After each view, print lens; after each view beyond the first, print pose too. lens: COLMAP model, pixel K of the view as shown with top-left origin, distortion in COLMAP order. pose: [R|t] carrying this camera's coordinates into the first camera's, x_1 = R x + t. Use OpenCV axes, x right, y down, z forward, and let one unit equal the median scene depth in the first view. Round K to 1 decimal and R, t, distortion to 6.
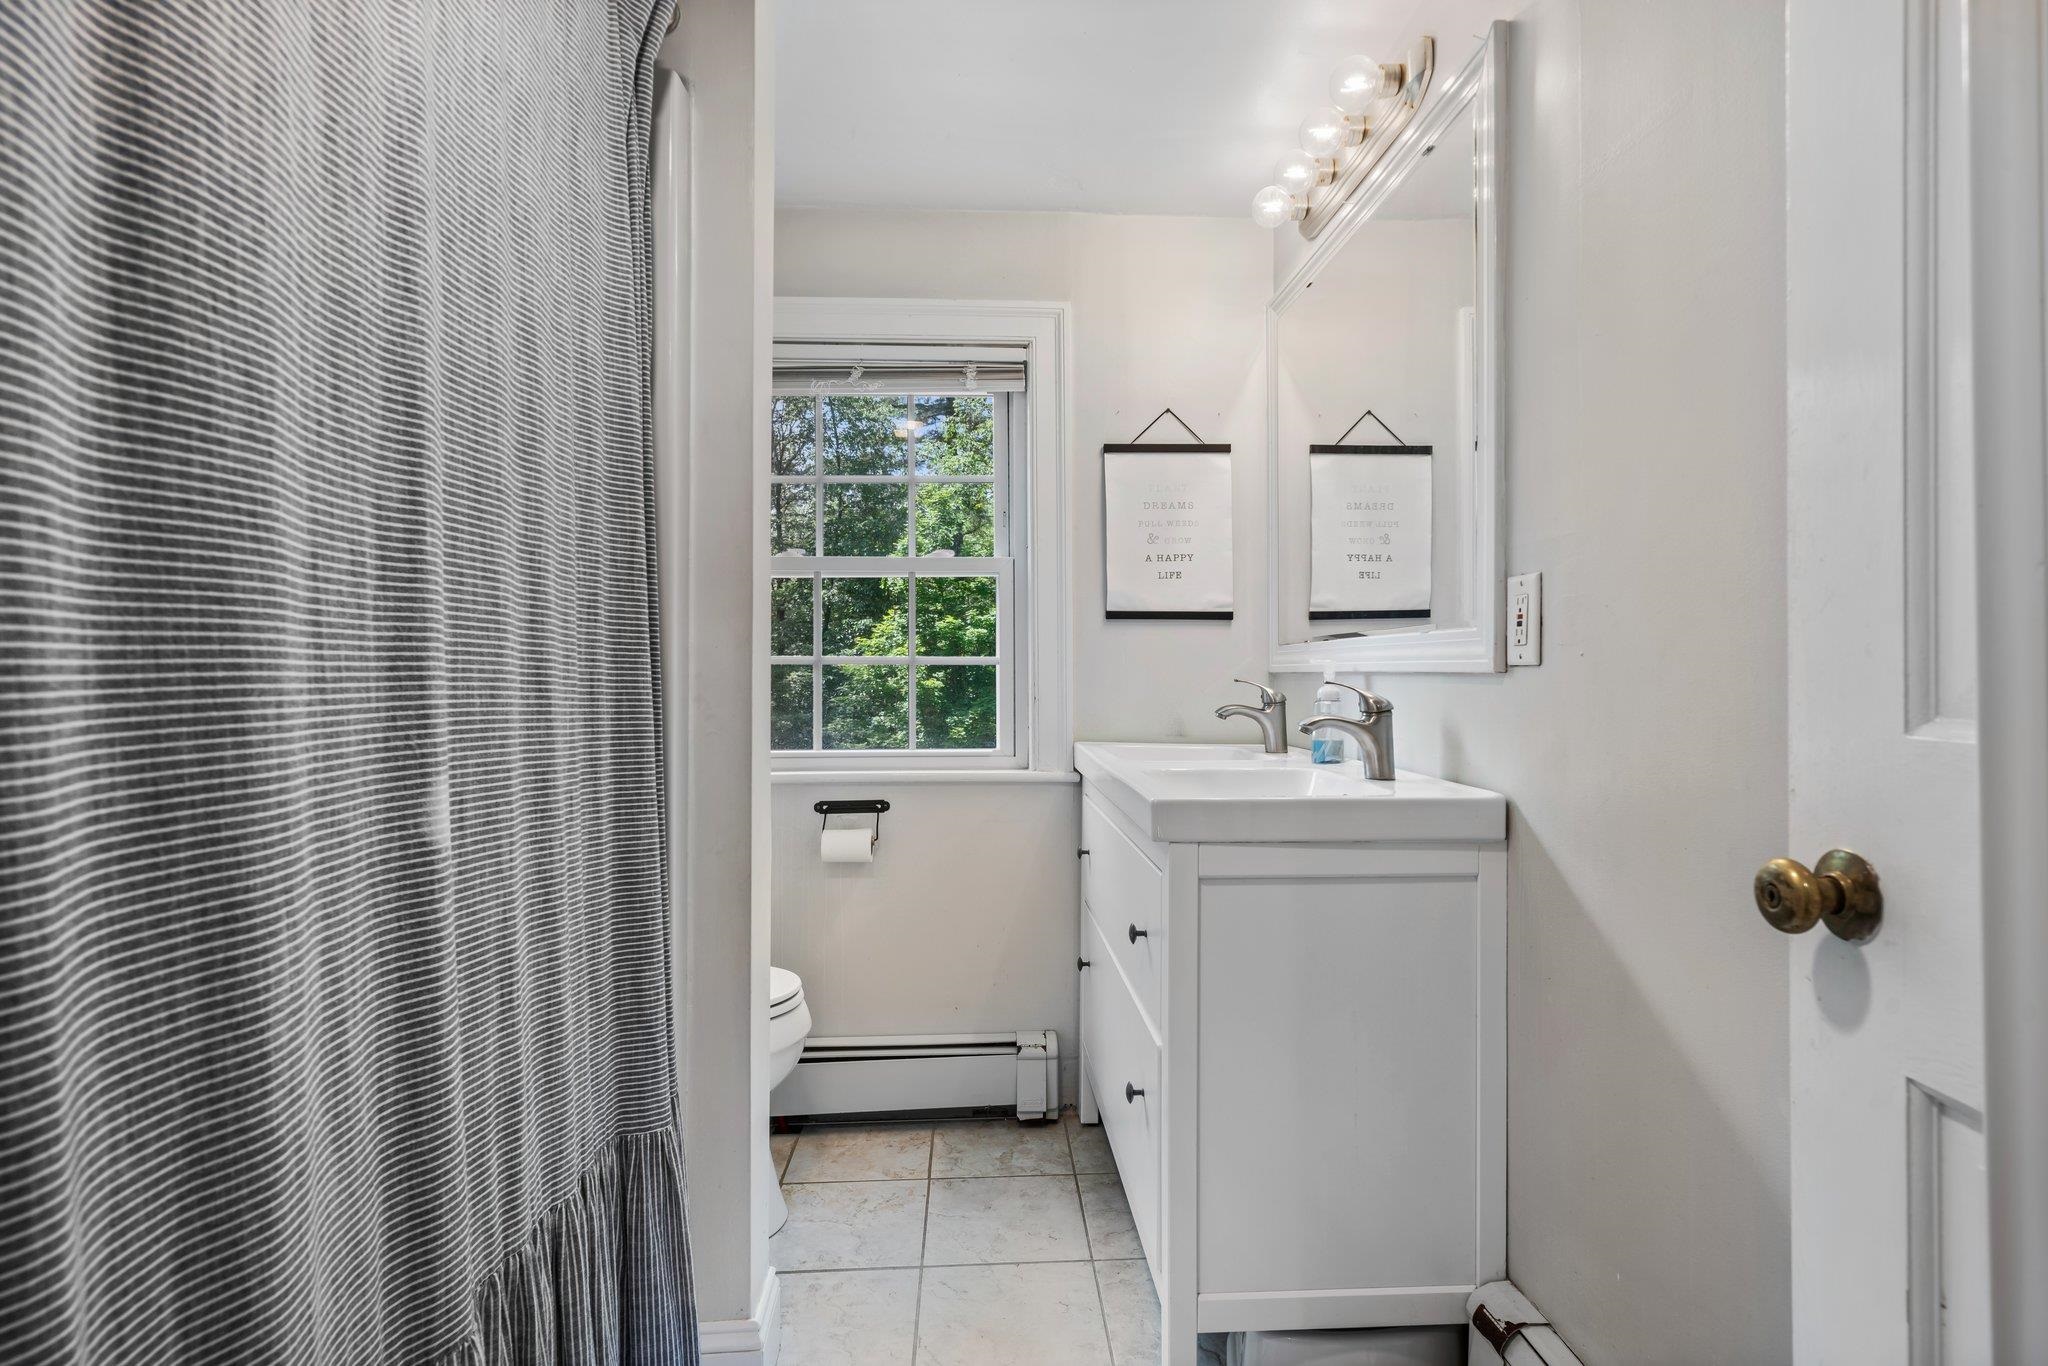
lens RADIAL K [[953.6, 0, 1022.9], [0, 953.6, 659.6], [0, 0, 1]] dist [-0.000301, 0.001066]
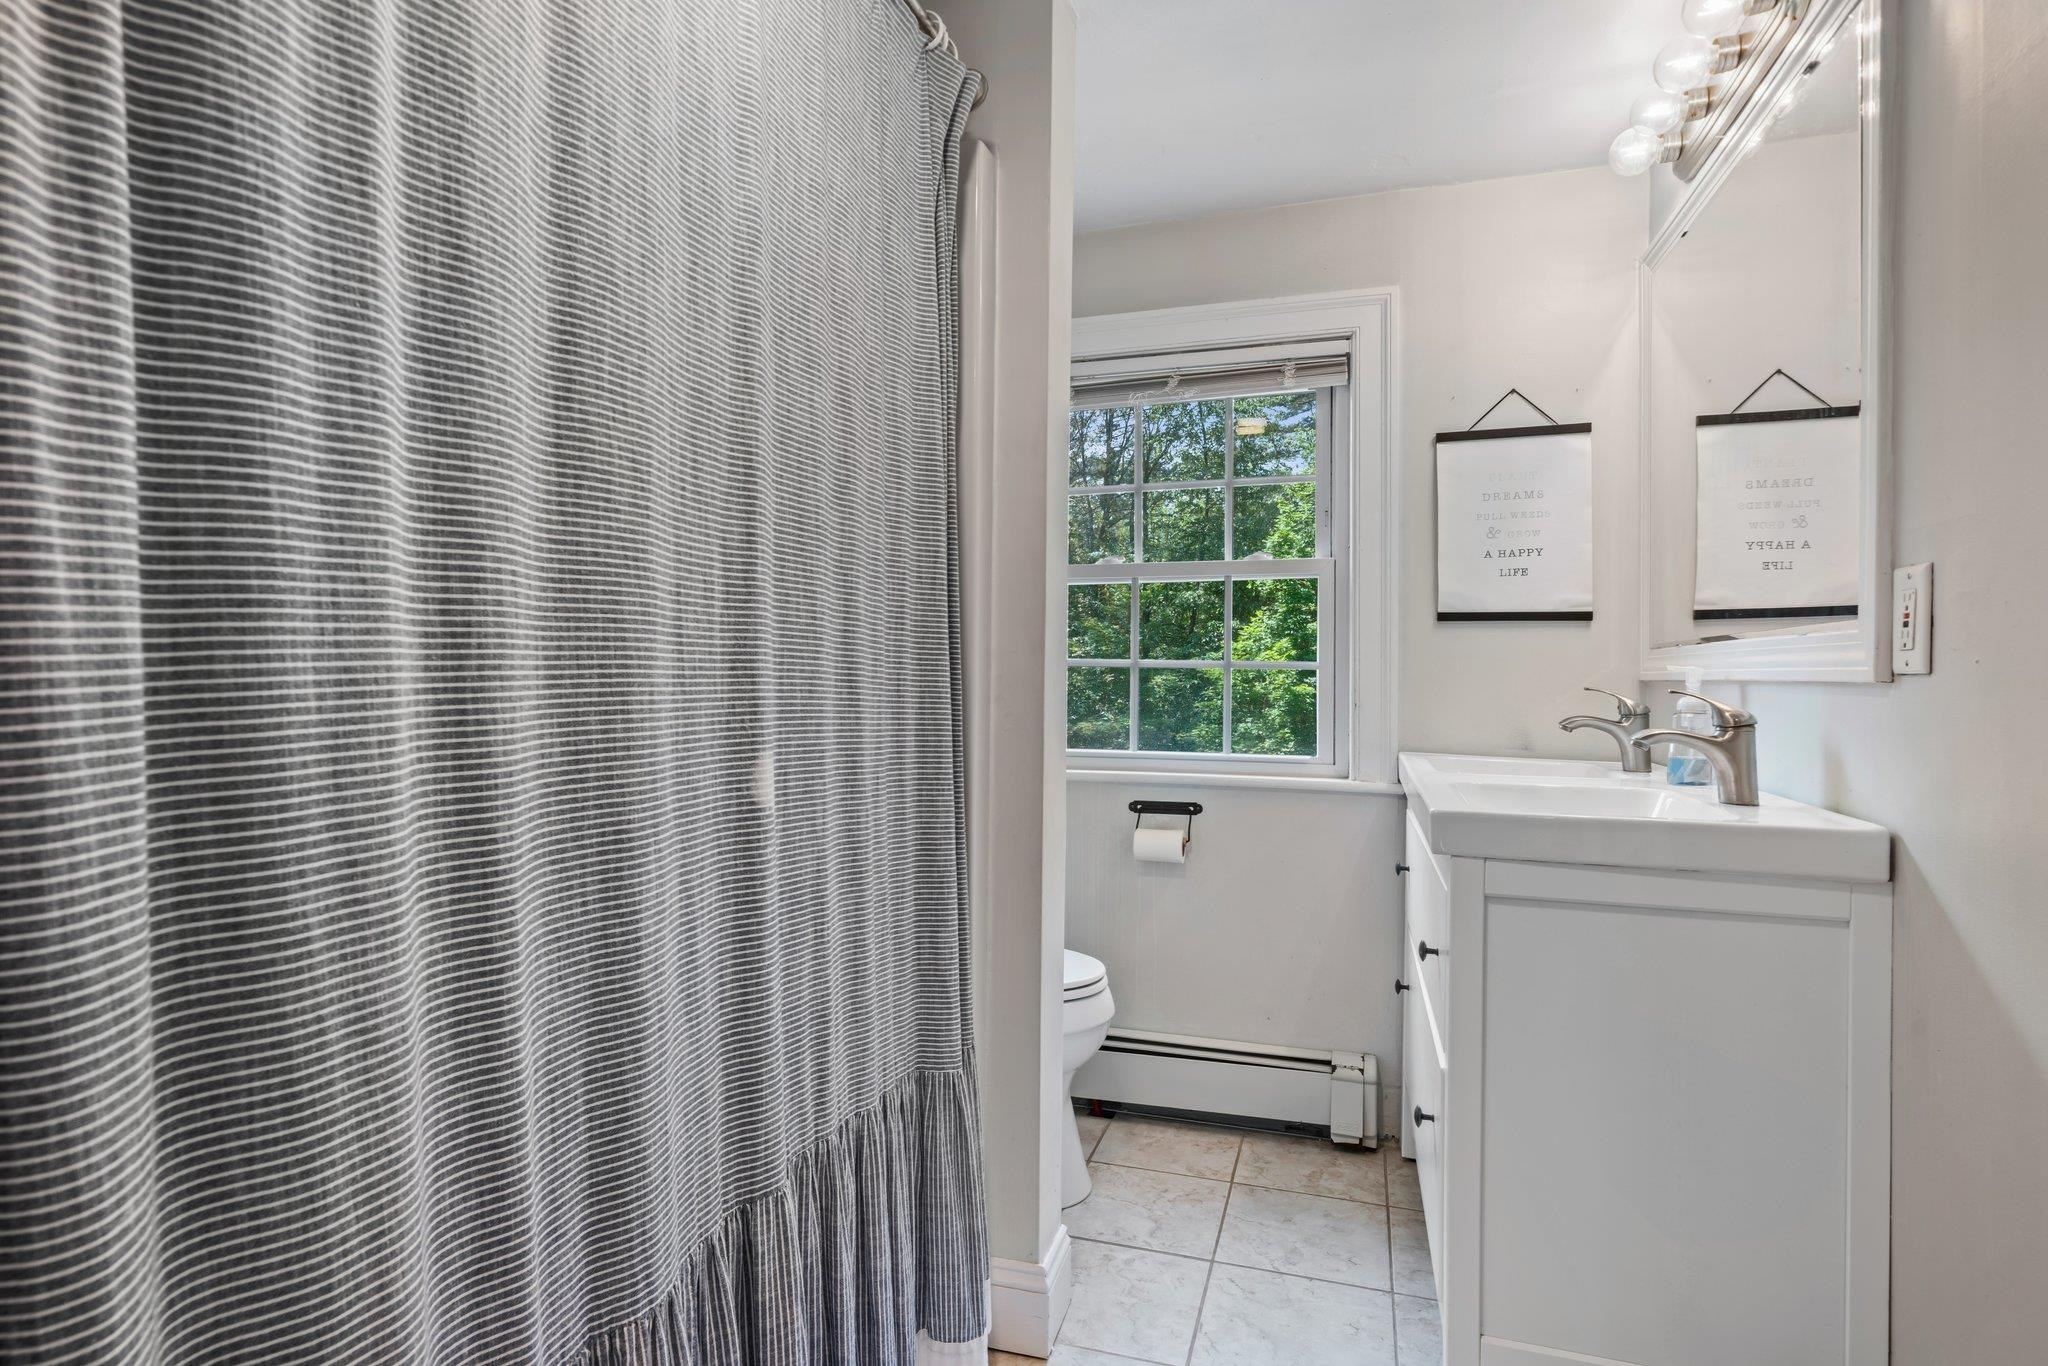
lens RADIAL K [[953.6, 0, 1022.9], [0, 953.6, 659.6], [0, 0, 1]] dist [-0.000301, 0.001066]
pose [[0.942252, 0.003397, -0.334886, 0.105061], [-0.004738, 0.999984, -0.003188, -0.000403], [0.334870, 0.004591, 0.942253, -0.072194]]
